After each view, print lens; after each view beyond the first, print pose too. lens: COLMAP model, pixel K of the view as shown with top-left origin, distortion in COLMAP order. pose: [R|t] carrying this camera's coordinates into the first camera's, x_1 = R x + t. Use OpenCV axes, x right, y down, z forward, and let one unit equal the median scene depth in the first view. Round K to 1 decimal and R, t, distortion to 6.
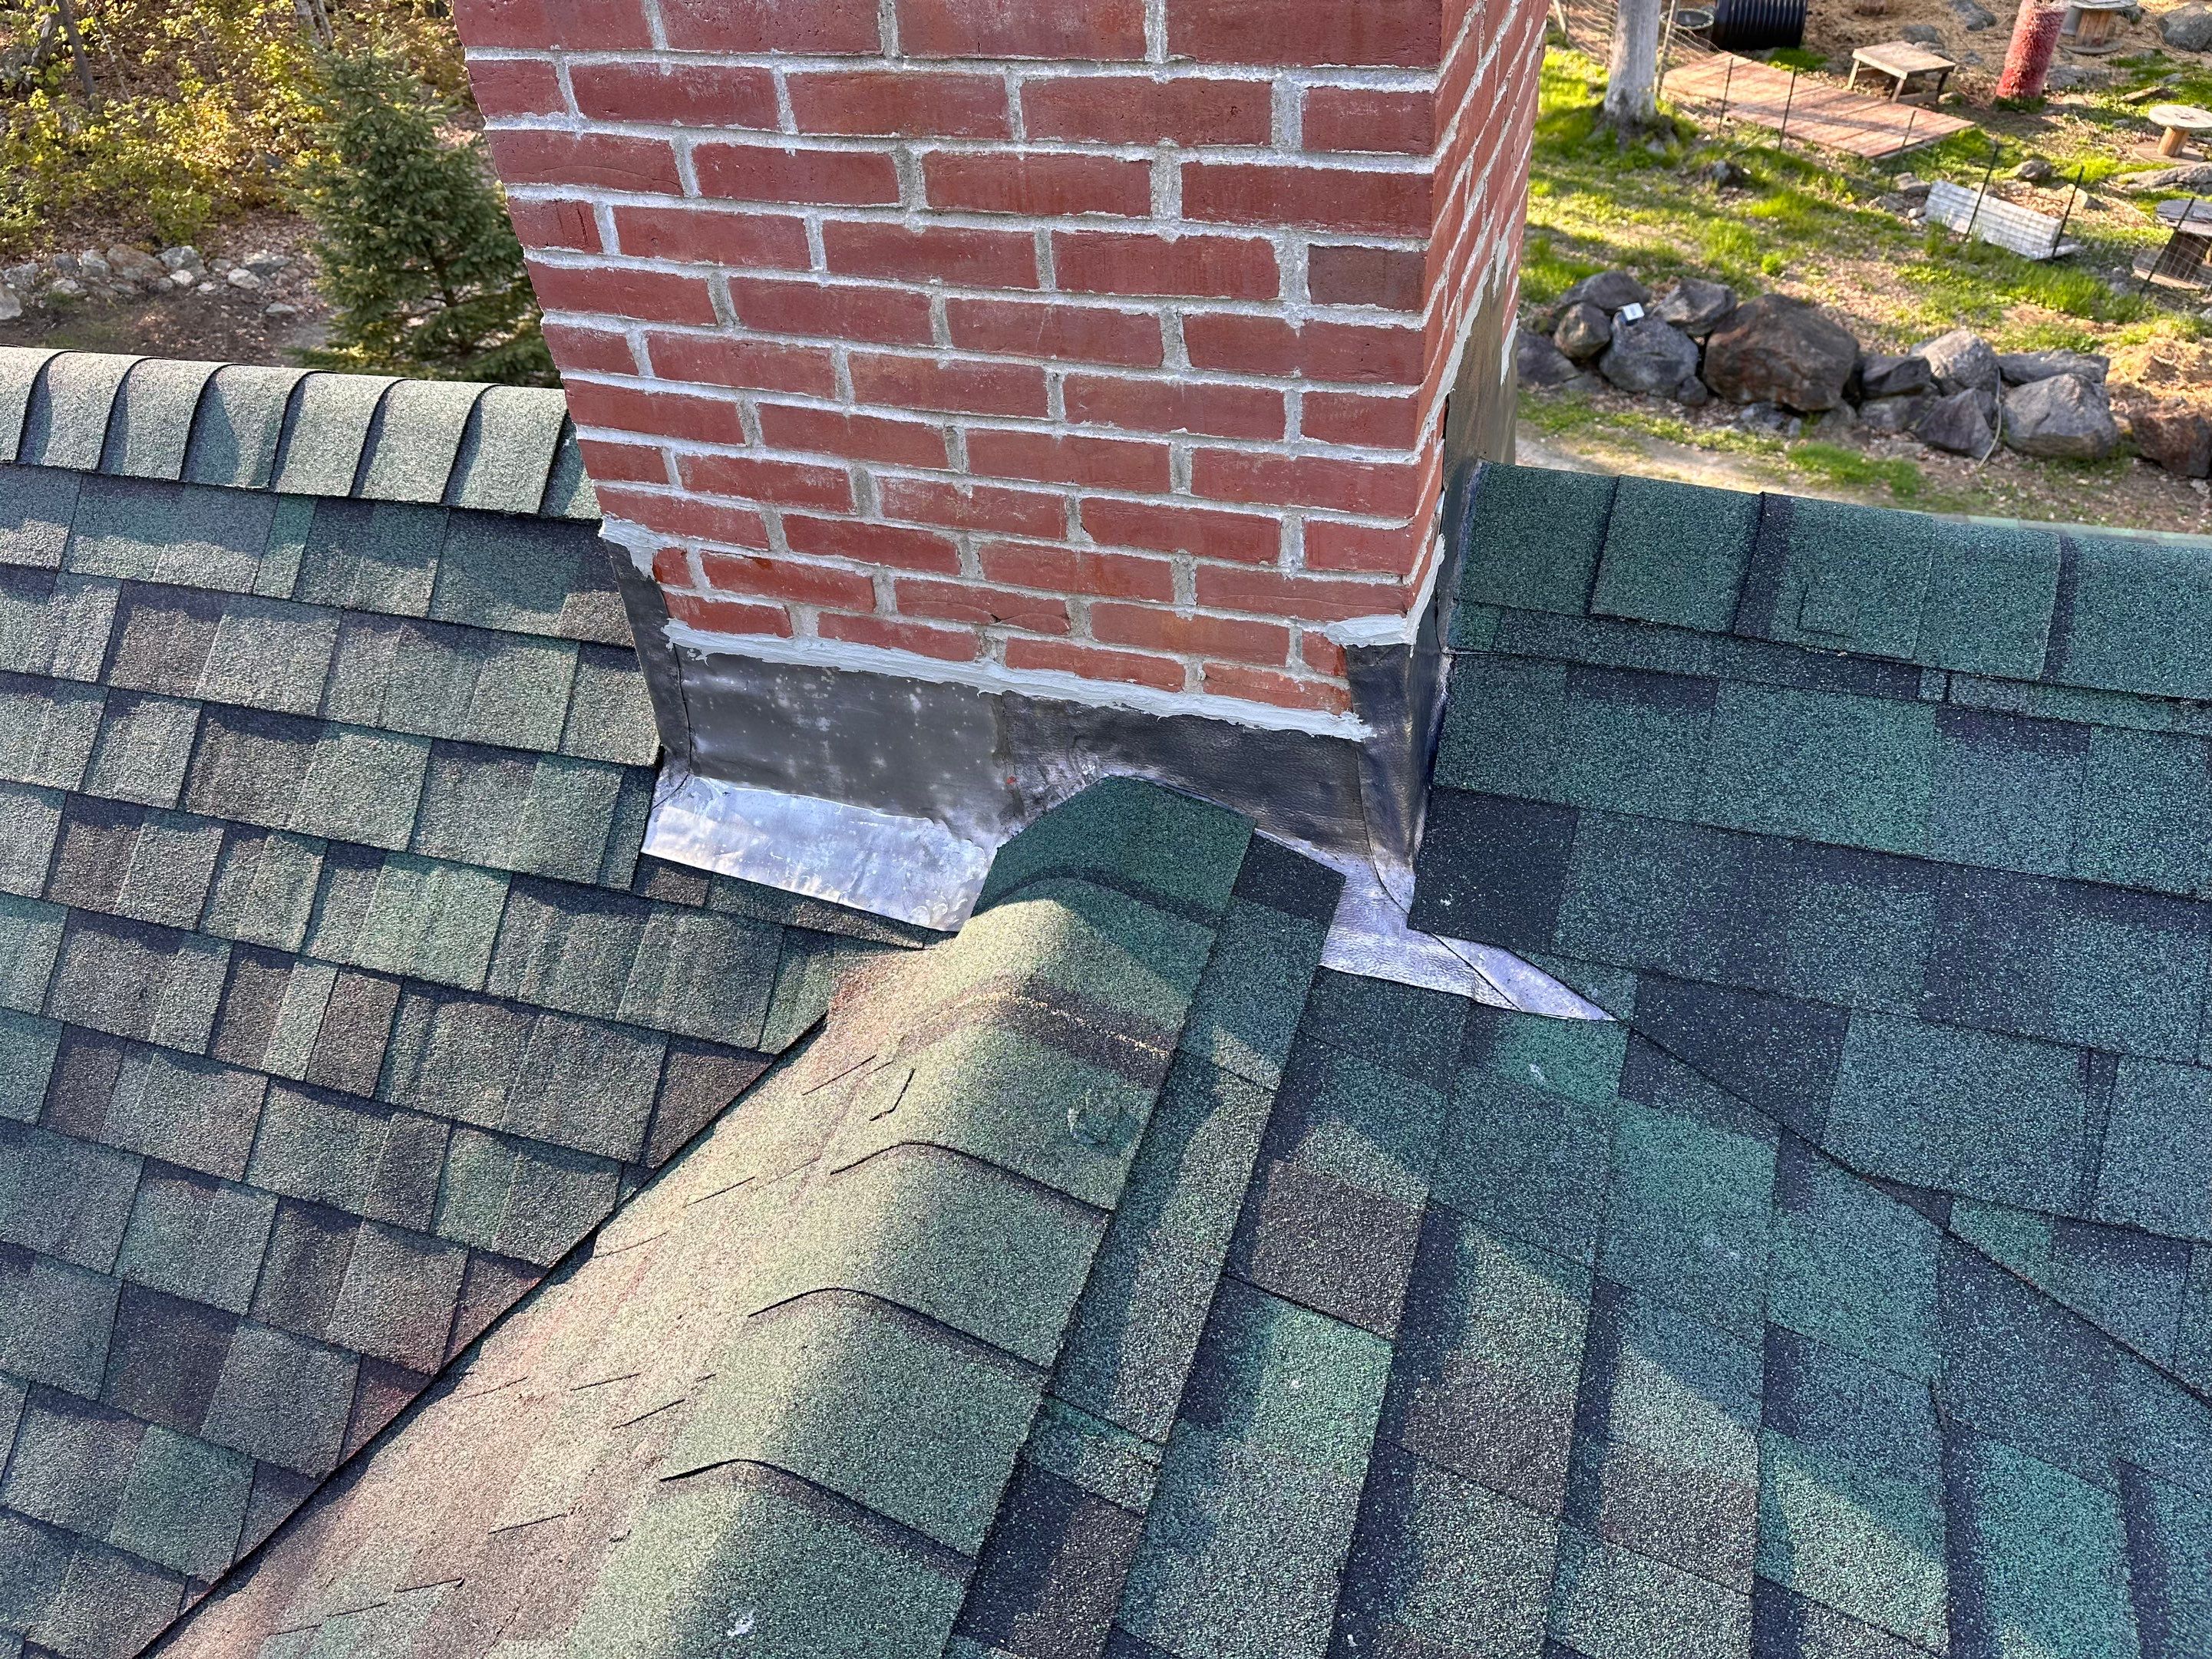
lens RADIAL K [[1539.0, 0, 1086.4], [0, 1539.0, 836.2], [0, 0, 1]] dist [0.041198, -0.052665]
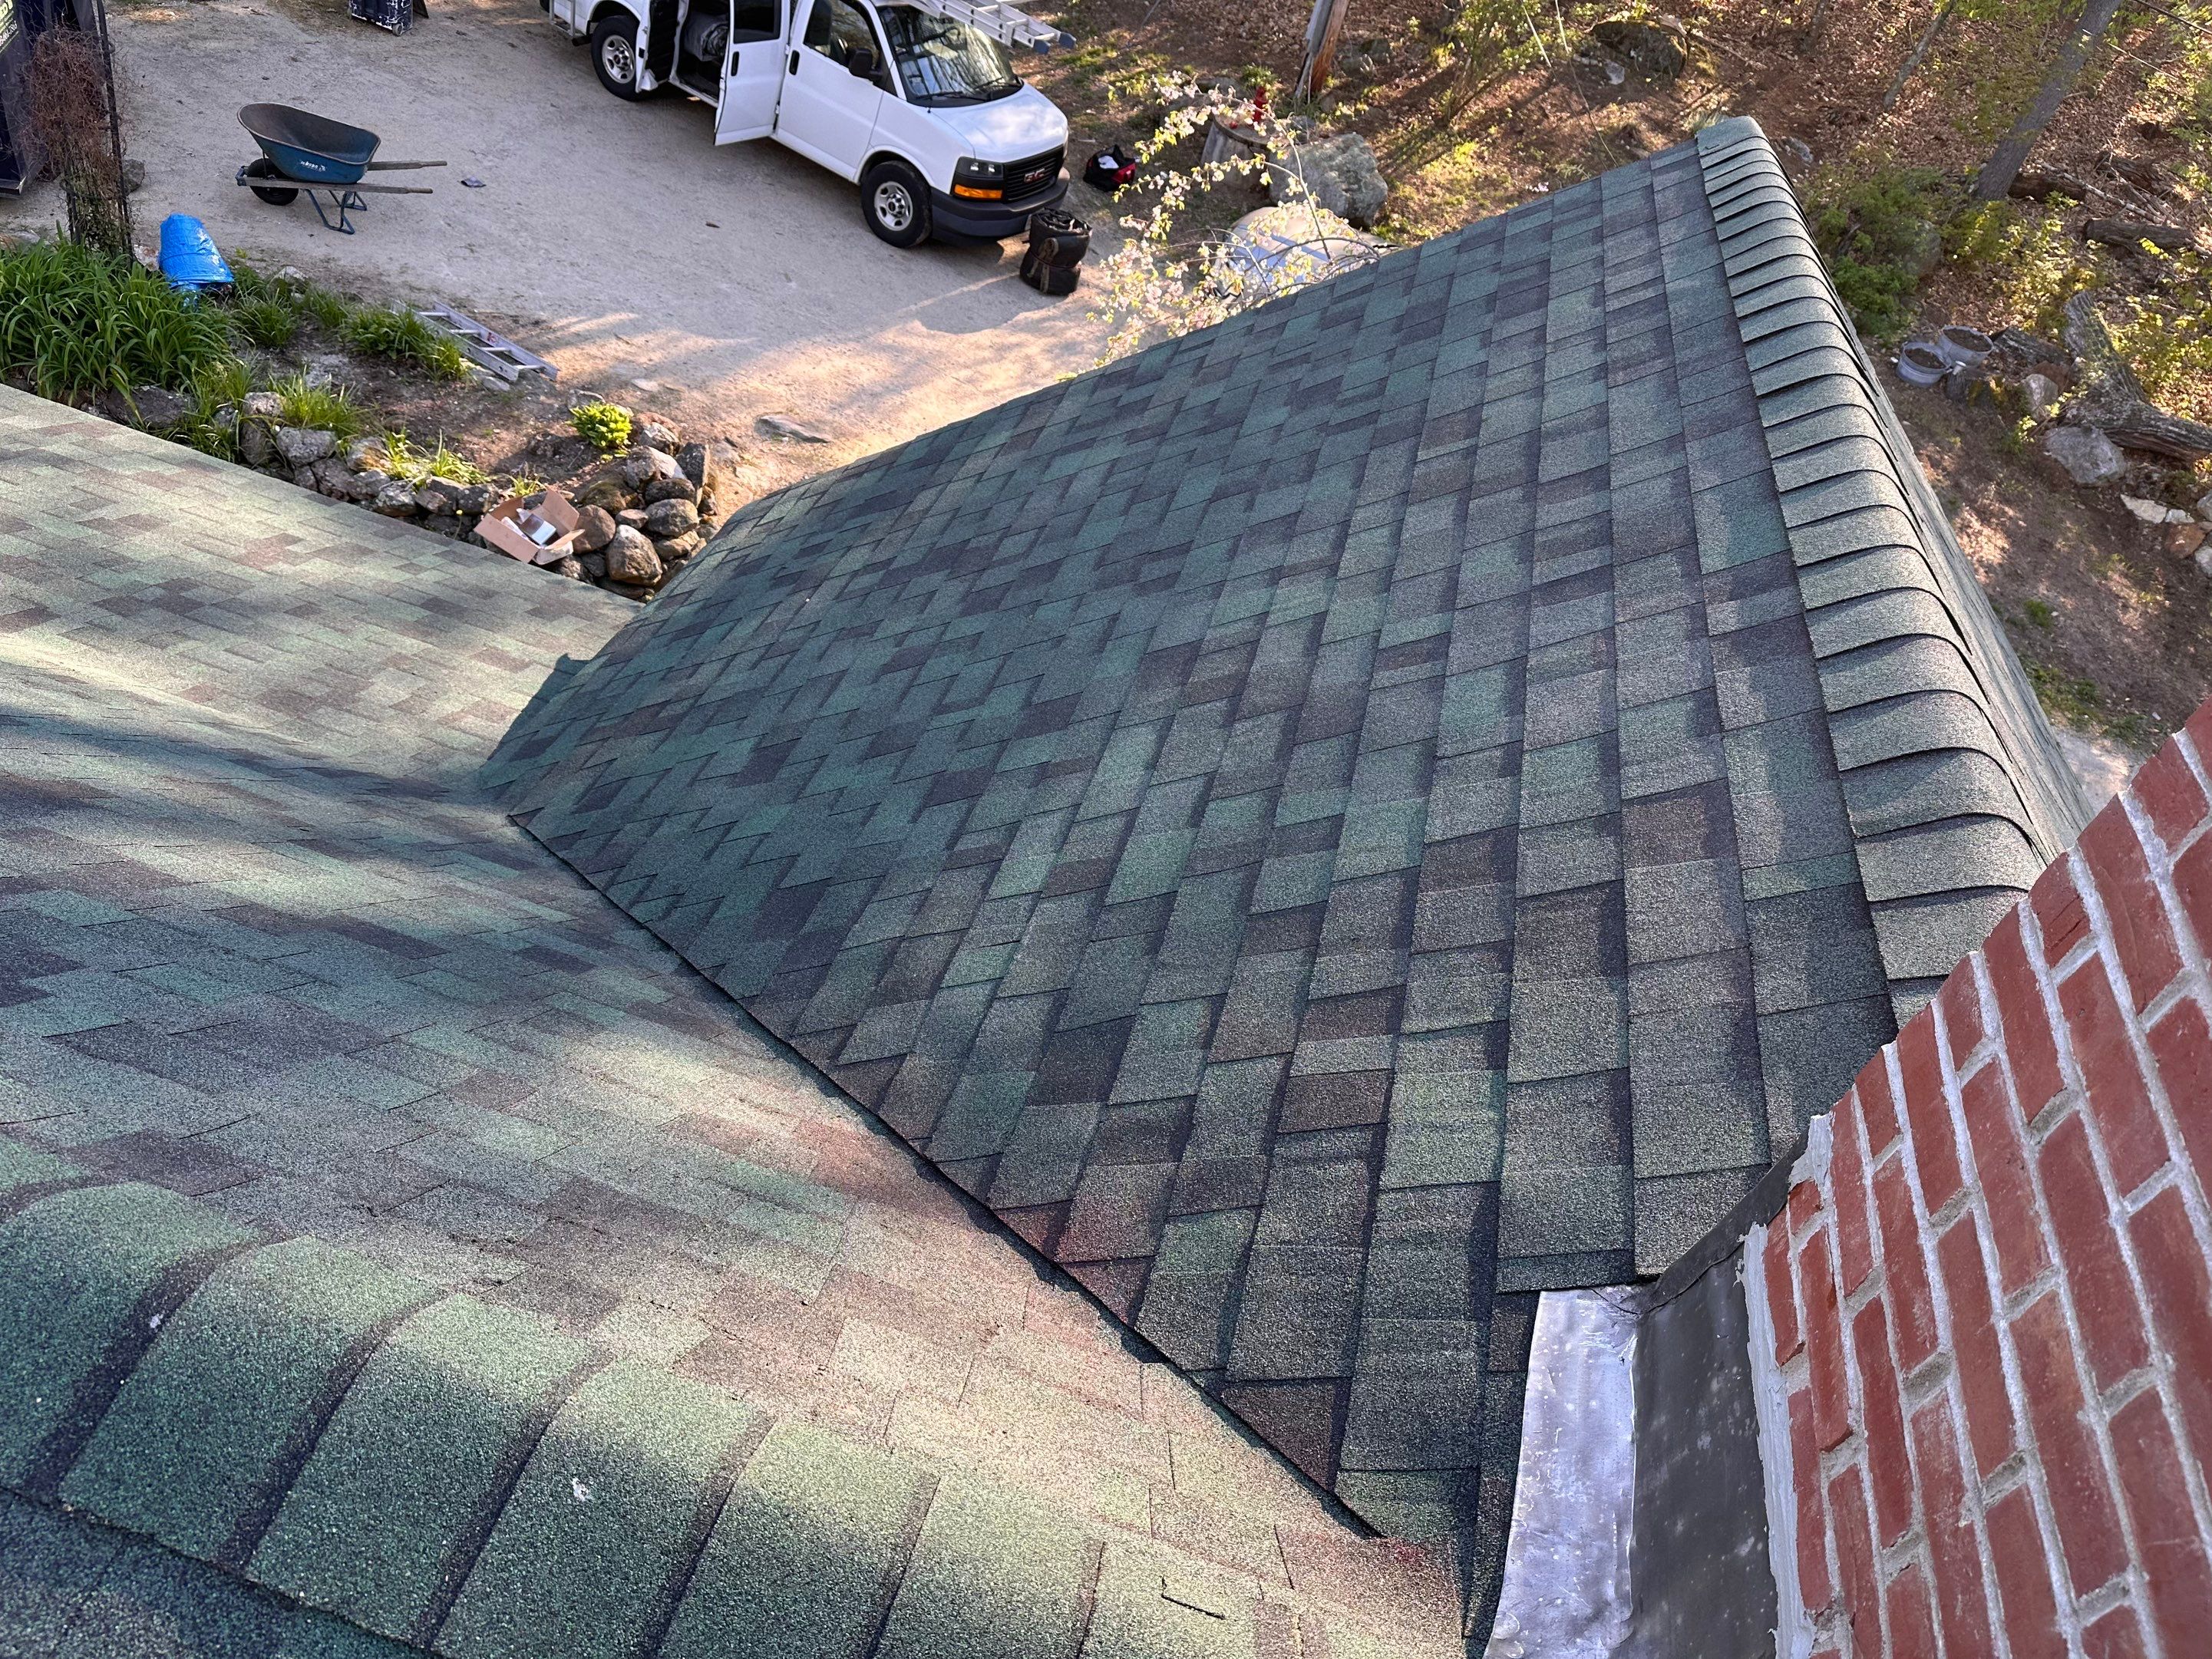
lens RADIAL K [[1539.0, 0, 1092.0], [0, 1539.0, 826.7], [0, 0, 1]] dist [0.041198, -0.052665]
pose [[0.054053, 0.726158, -0.685400, 0.128500], [-0.817336, 0.426487, 0.387390, -0.255659], [0.573620, 0.539263, 0.616567, 0.147431]]
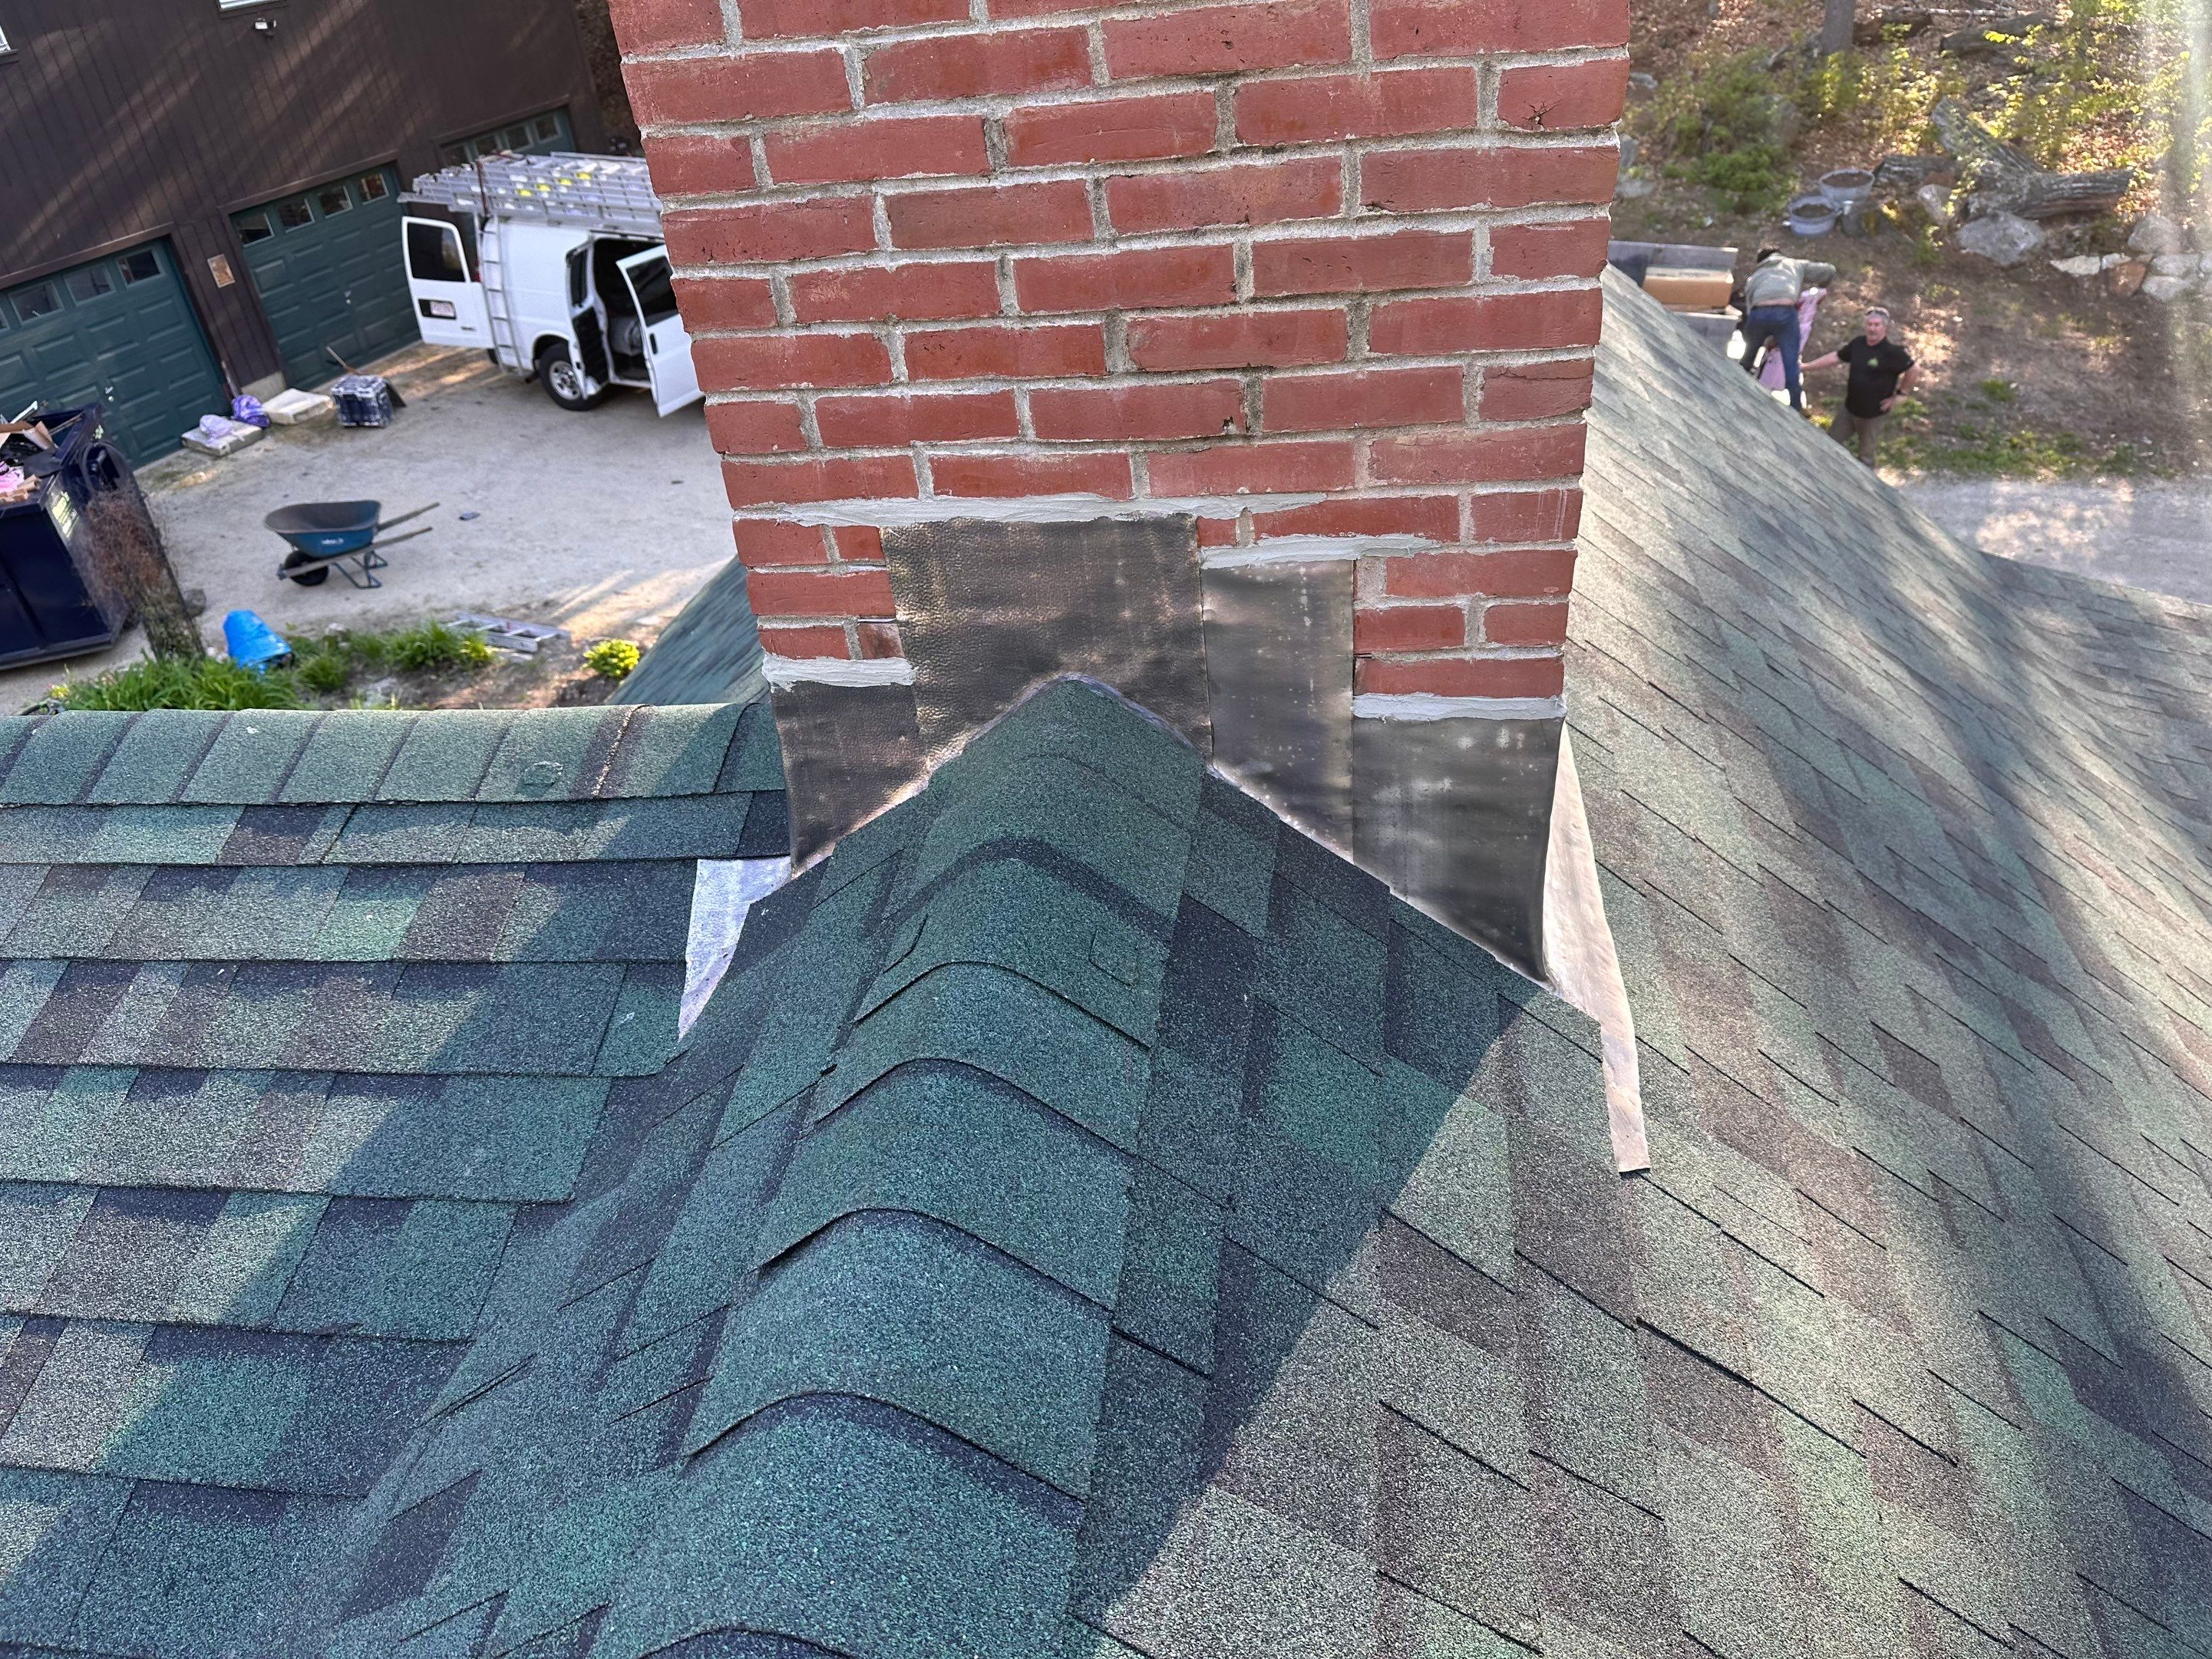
lens RADIAL K [[1539.0, 0, 1089.2], [0, 1539.0, 820.7], [0, 0, 1]] dist [0.041198, -0.052665]
pose [[0.193548, 0.602919, -0.773969, 0.984737], [-0.590024, 0.701813, 0.399161, -0.530343], [0.783843, 0.379404, 0.491571, 0.522666]]
